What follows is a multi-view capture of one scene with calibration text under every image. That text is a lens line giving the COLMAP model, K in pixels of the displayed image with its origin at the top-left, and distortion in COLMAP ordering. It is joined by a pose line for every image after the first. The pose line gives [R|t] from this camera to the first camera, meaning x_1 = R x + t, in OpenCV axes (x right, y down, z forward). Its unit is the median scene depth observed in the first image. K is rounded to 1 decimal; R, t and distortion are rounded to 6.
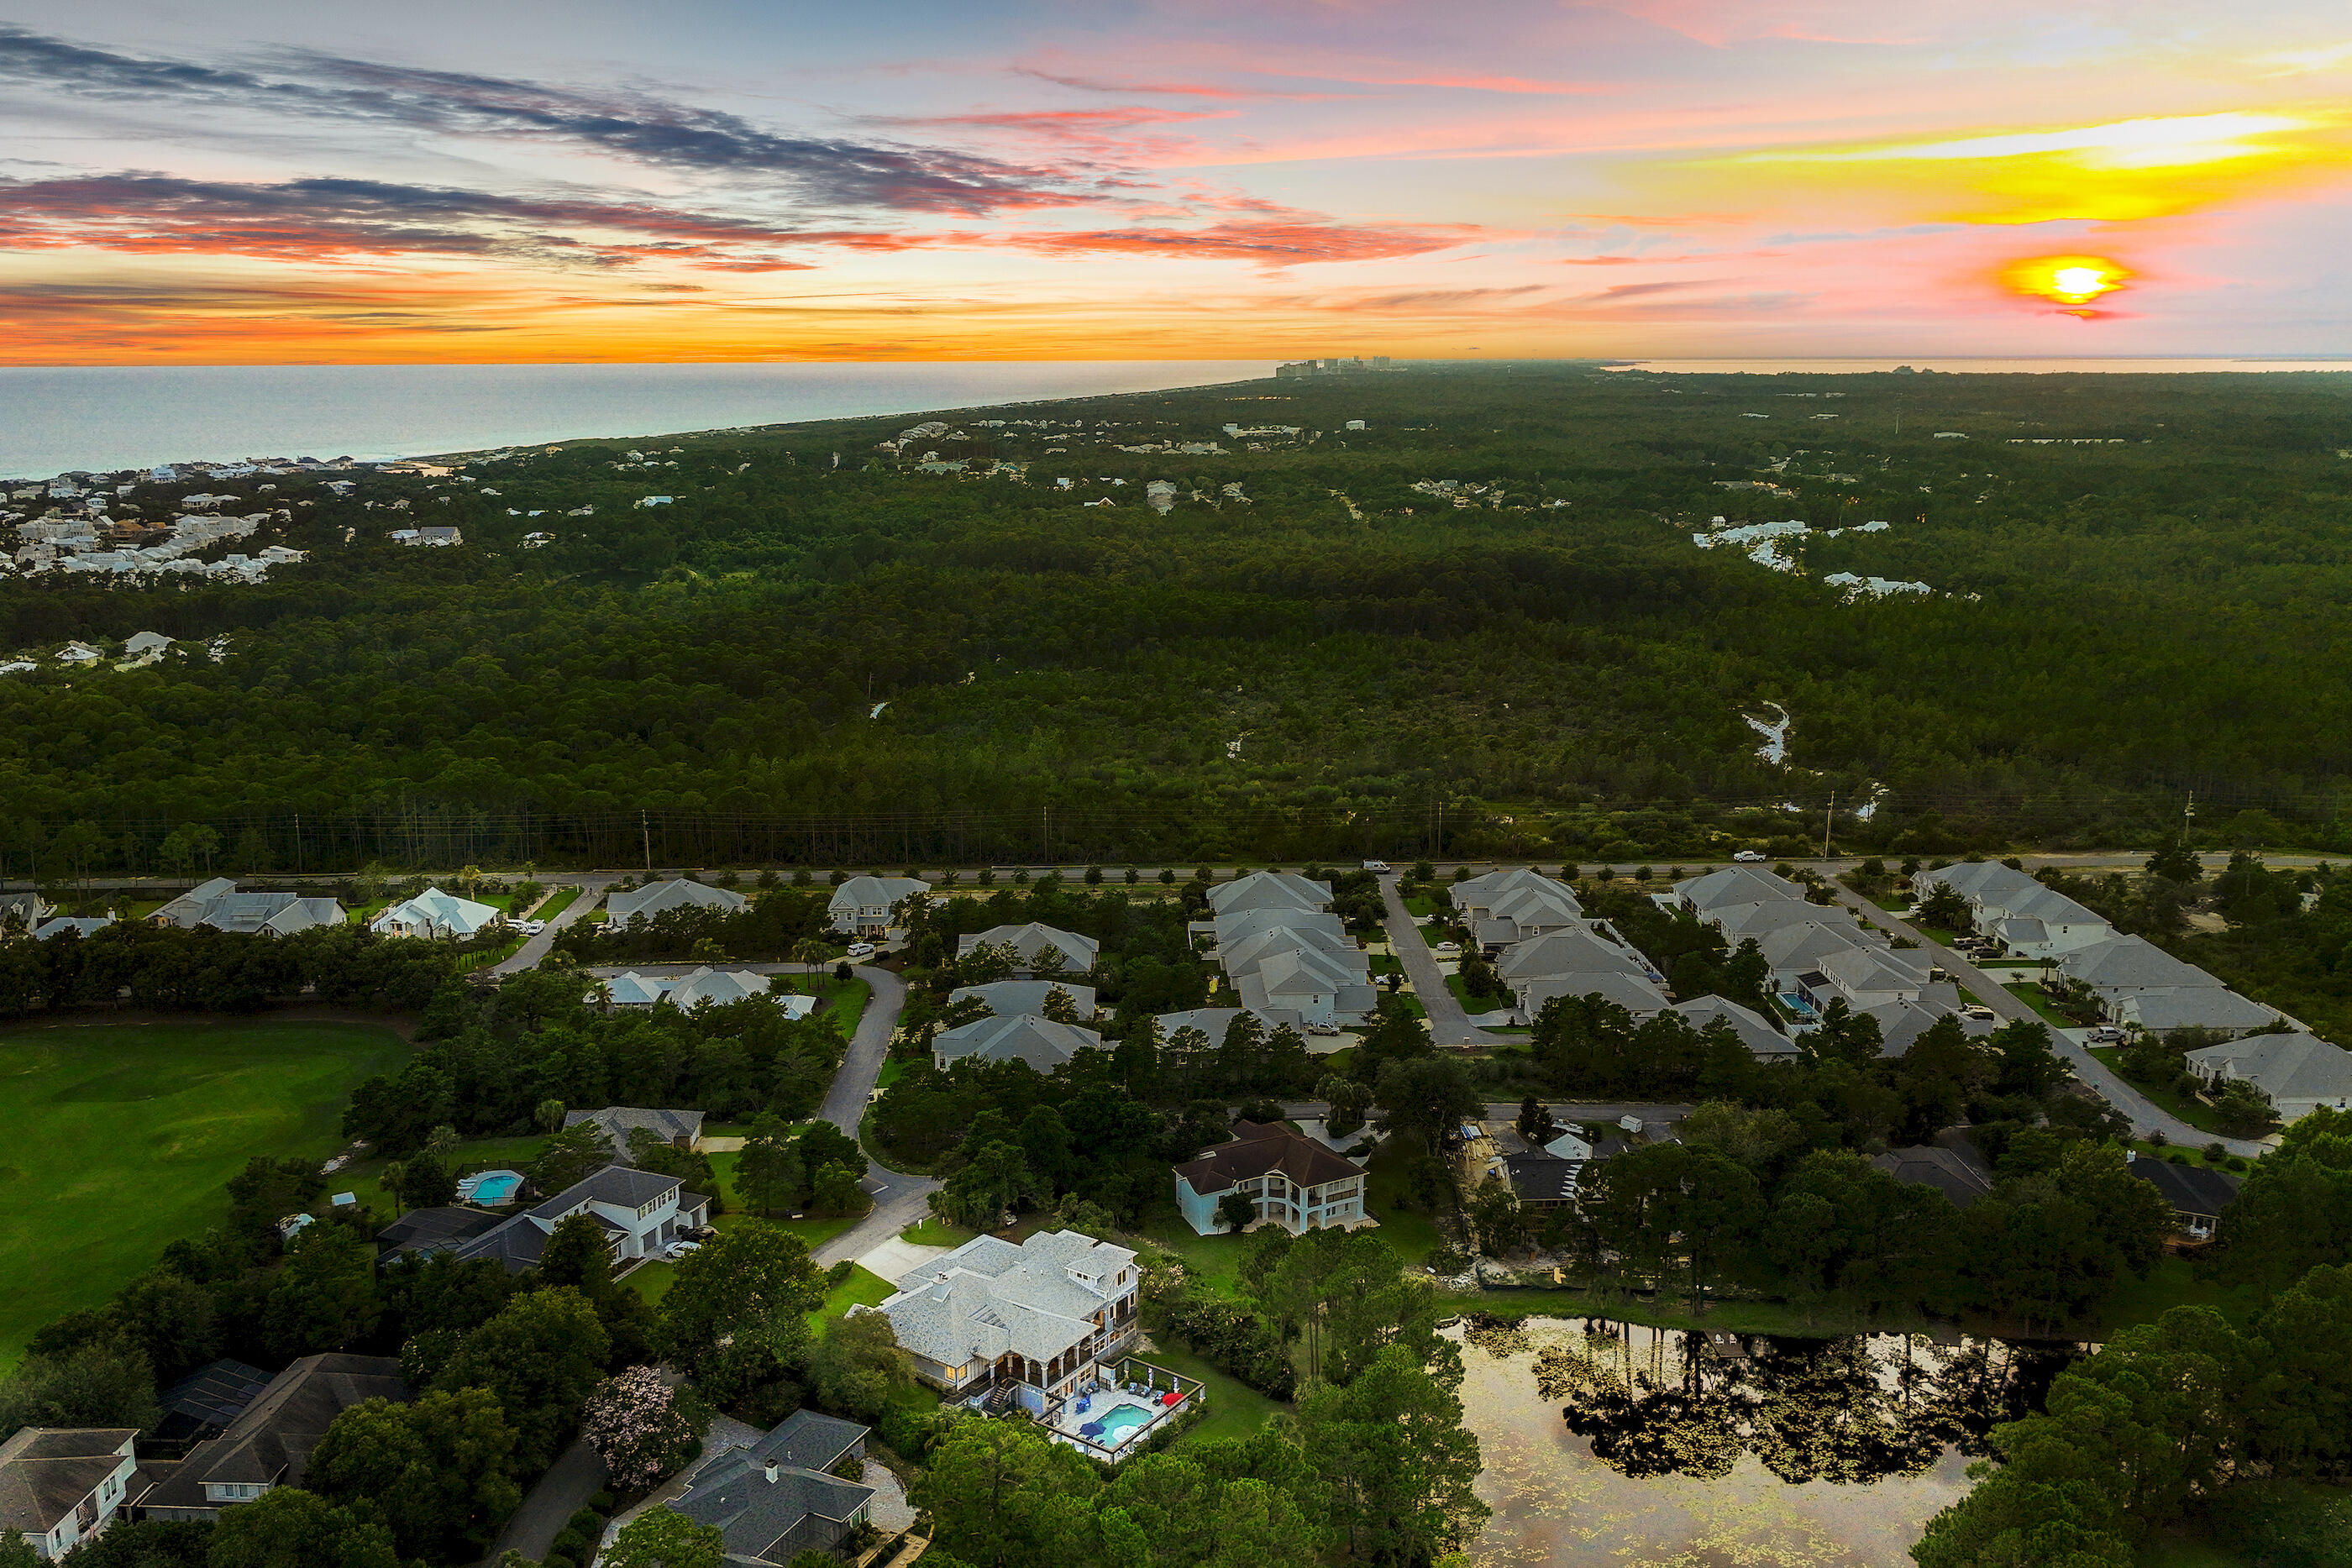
lens RADIAL K [[1671.0, 0, 1176.0], [0, 1671.0, 784.0], [0, 0, 1]] dist [-0.005458, 0.002532]
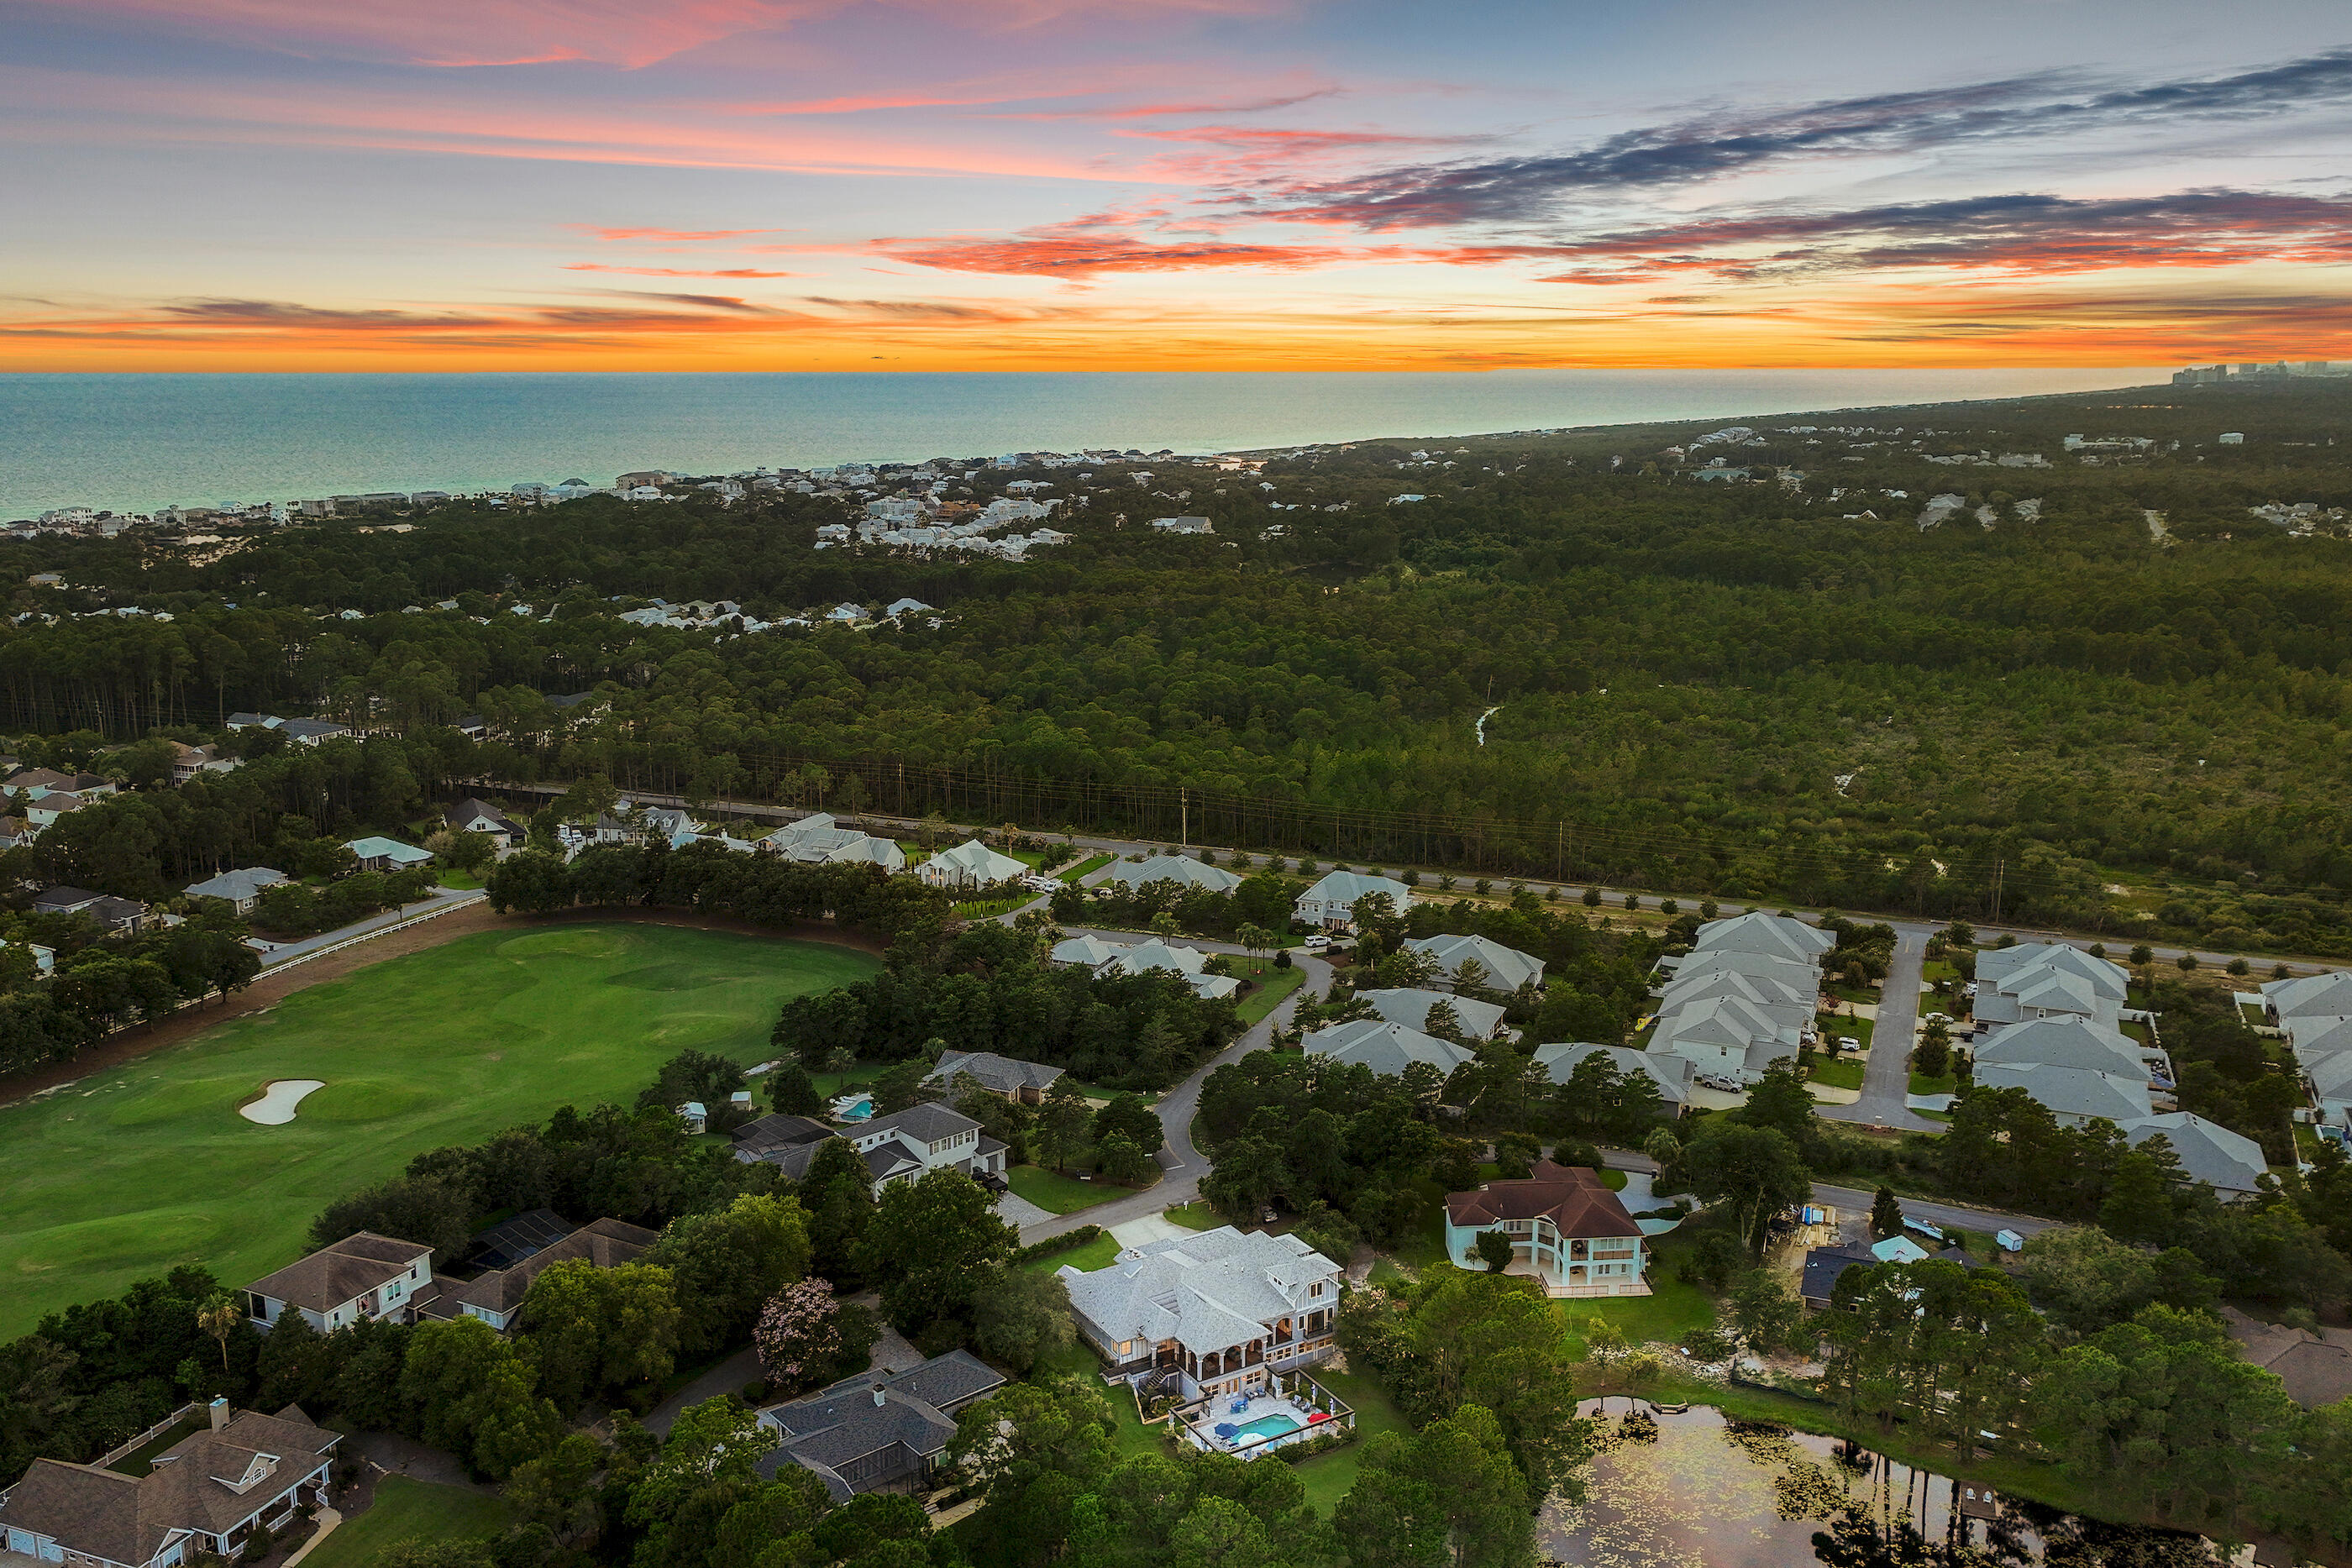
lens RADIAL K [[1670.9, 0, 1176.0], [0, 1670.9, 784.0], [0, 0, 1]] dist [-0.001625, -0.003775]
pose [[0.934741, 0.090399, -0.343638, 0.114910], [-0.090941, 0.995750, 0.014573, -0.005511], [0.343495, 0.017629, 0.938989, 0.021145]]
